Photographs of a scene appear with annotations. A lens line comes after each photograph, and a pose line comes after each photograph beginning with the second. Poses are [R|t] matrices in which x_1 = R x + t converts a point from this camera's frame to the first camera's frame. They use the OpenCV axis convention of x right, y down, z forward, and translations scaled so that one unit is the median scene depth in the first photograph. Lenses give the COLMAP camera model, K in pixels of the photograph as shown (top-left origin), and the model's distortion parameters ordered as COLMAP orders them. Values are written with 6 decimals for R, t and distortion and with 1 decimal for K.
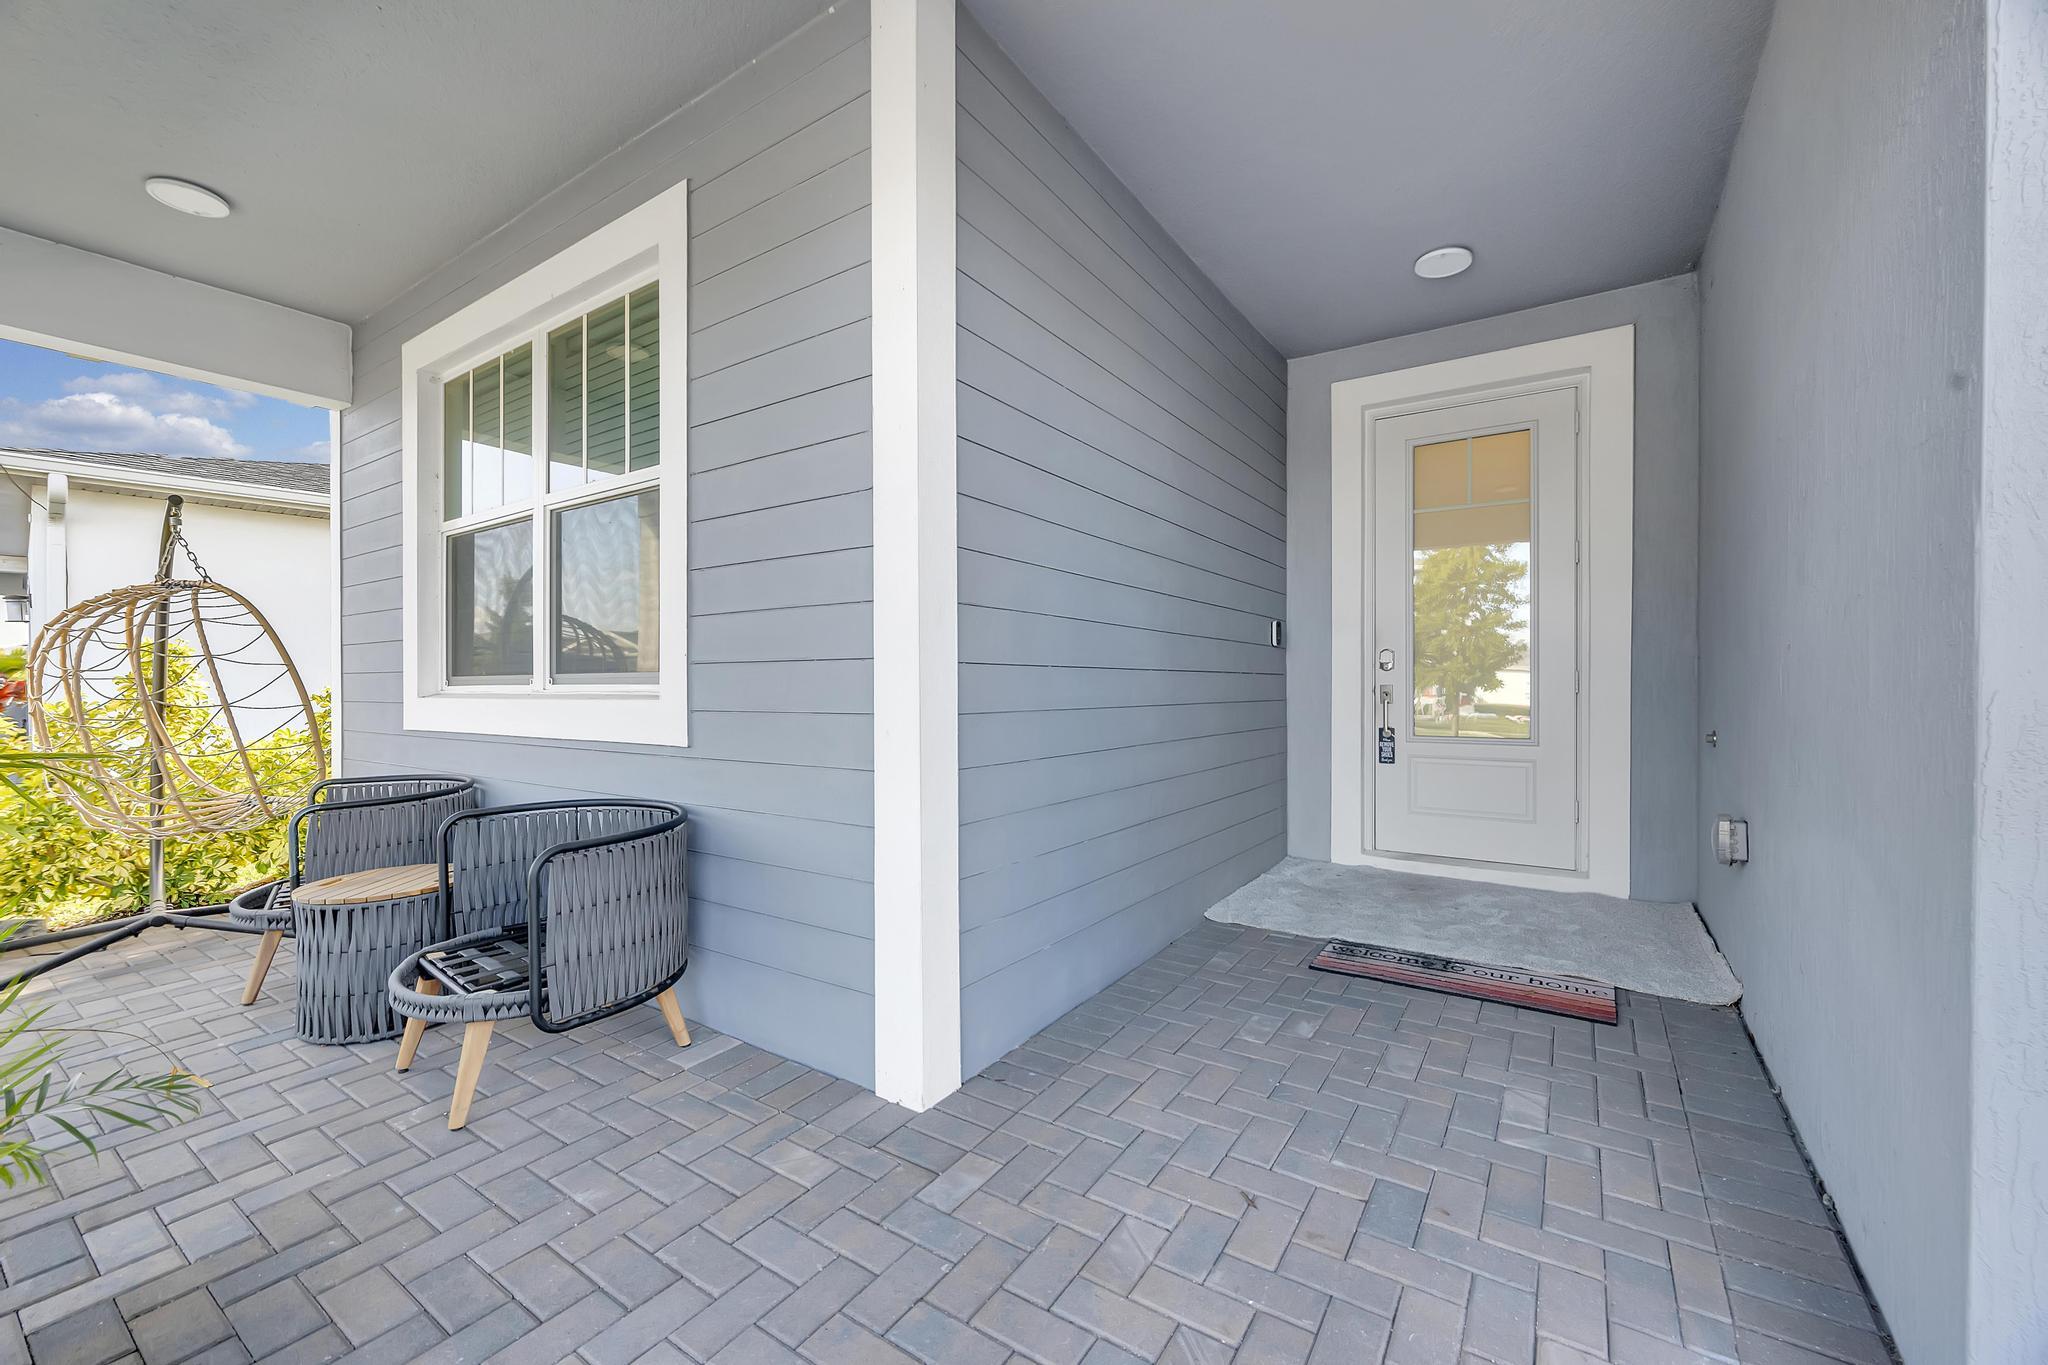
lens RADIAL K [[806.4, 0, 1026.0], [0, 806.4, 673.7], [0, 0, 1]] dist [-0.000801, 0.000392]
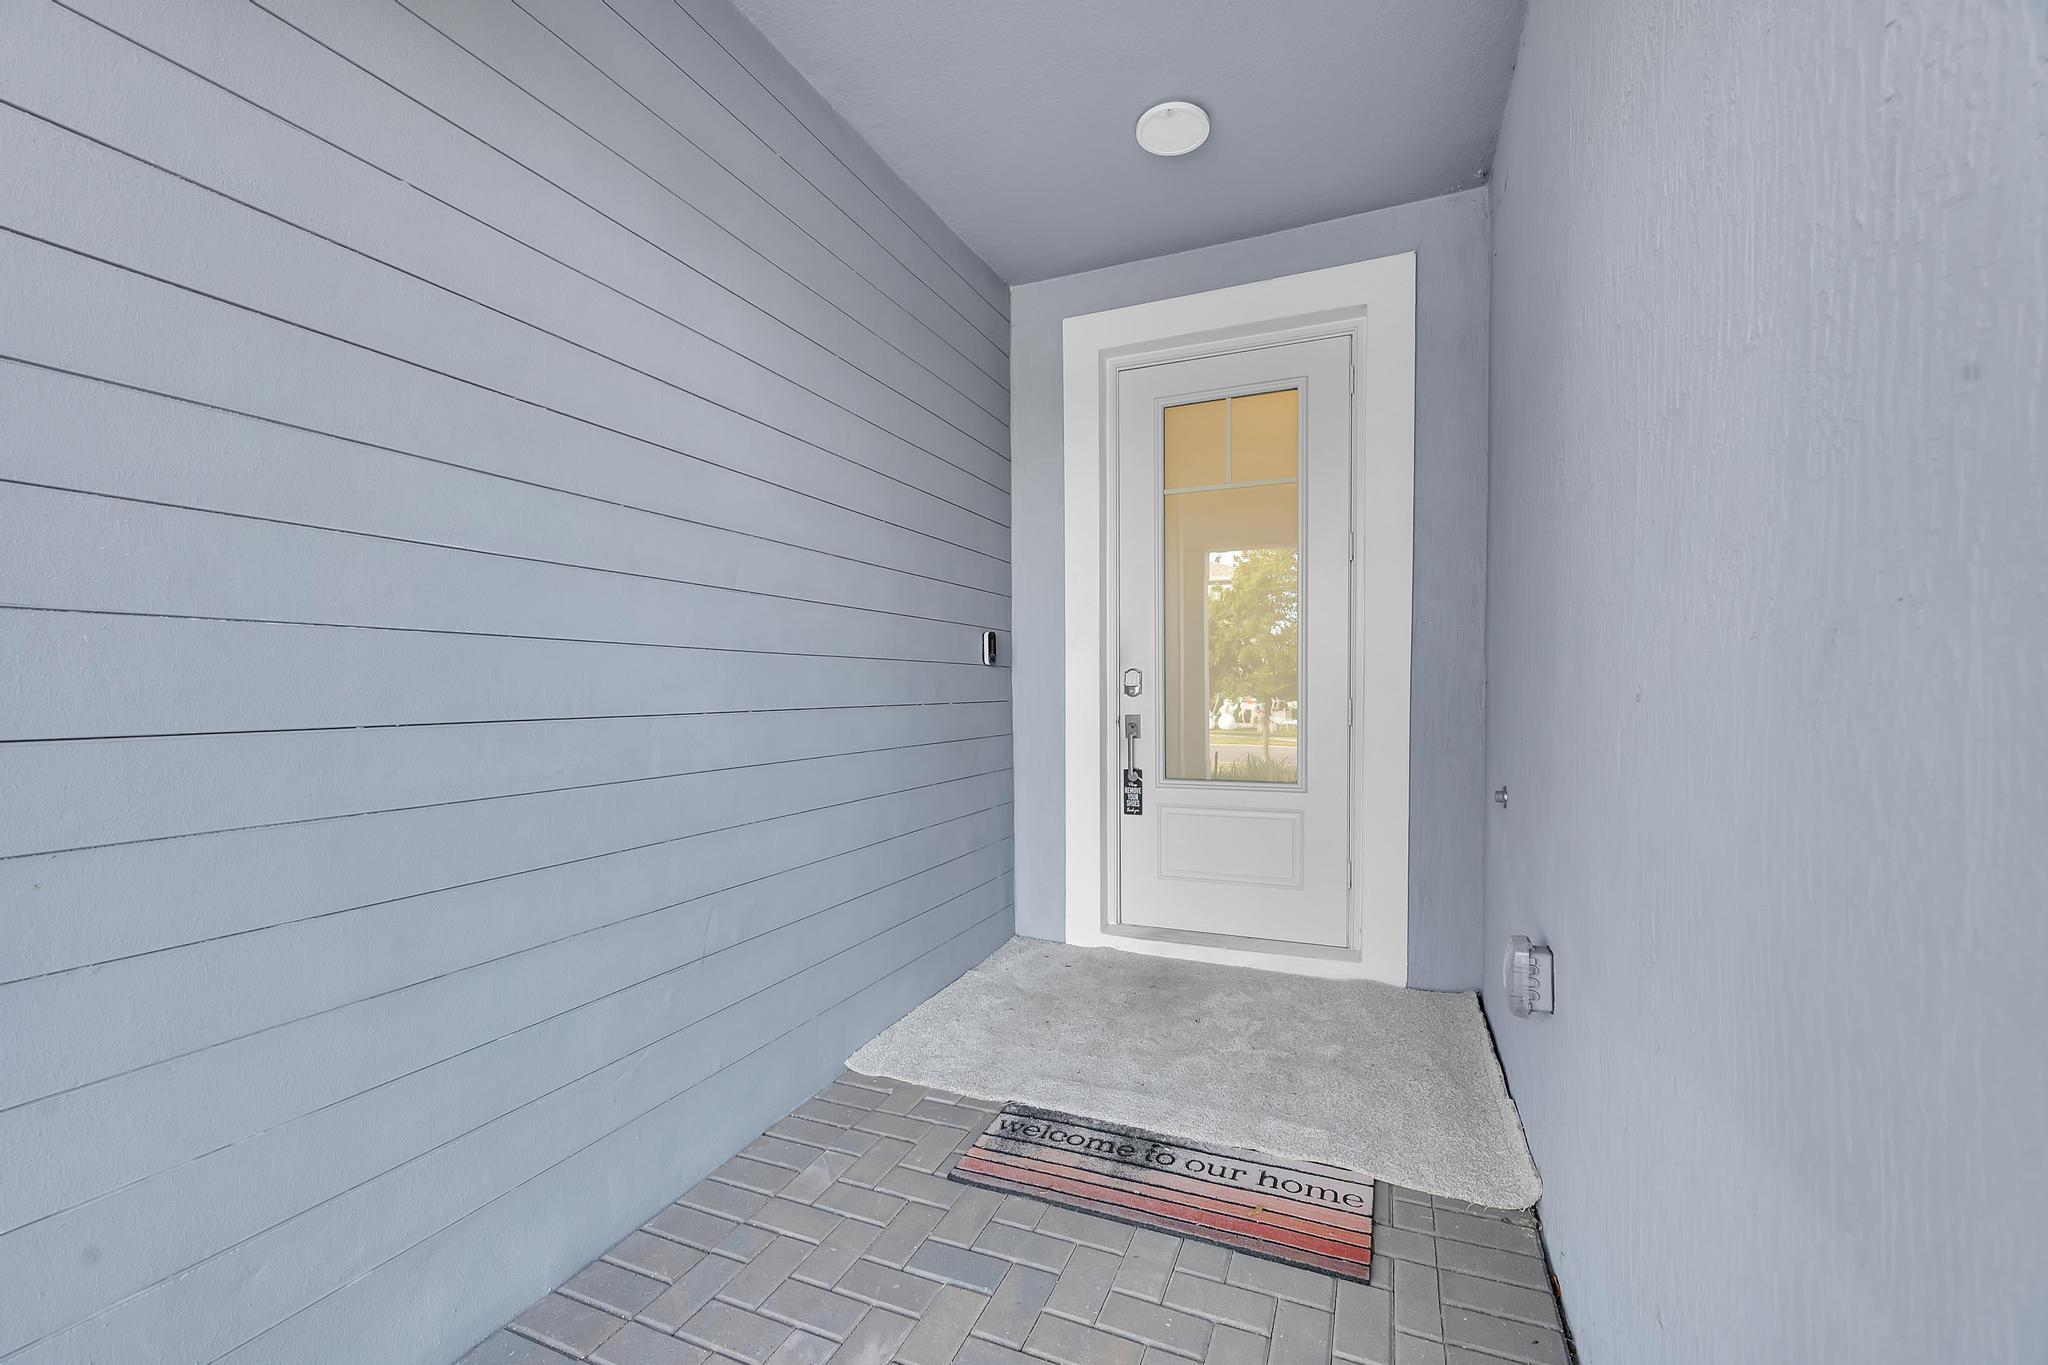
lens RADIAL K [[806.4, 0, 1028.7], [0, 806.4, 698.0], [0, 0, 1]] dist [-0.000801, 0.000392]
pose [[0.983338, -0.010402, 0.181491, 0.242891], [0.006046, 0.999681, 0.024542, -0.025456], [-0.181688, -0.023036, 0.983086, 0.295252]]
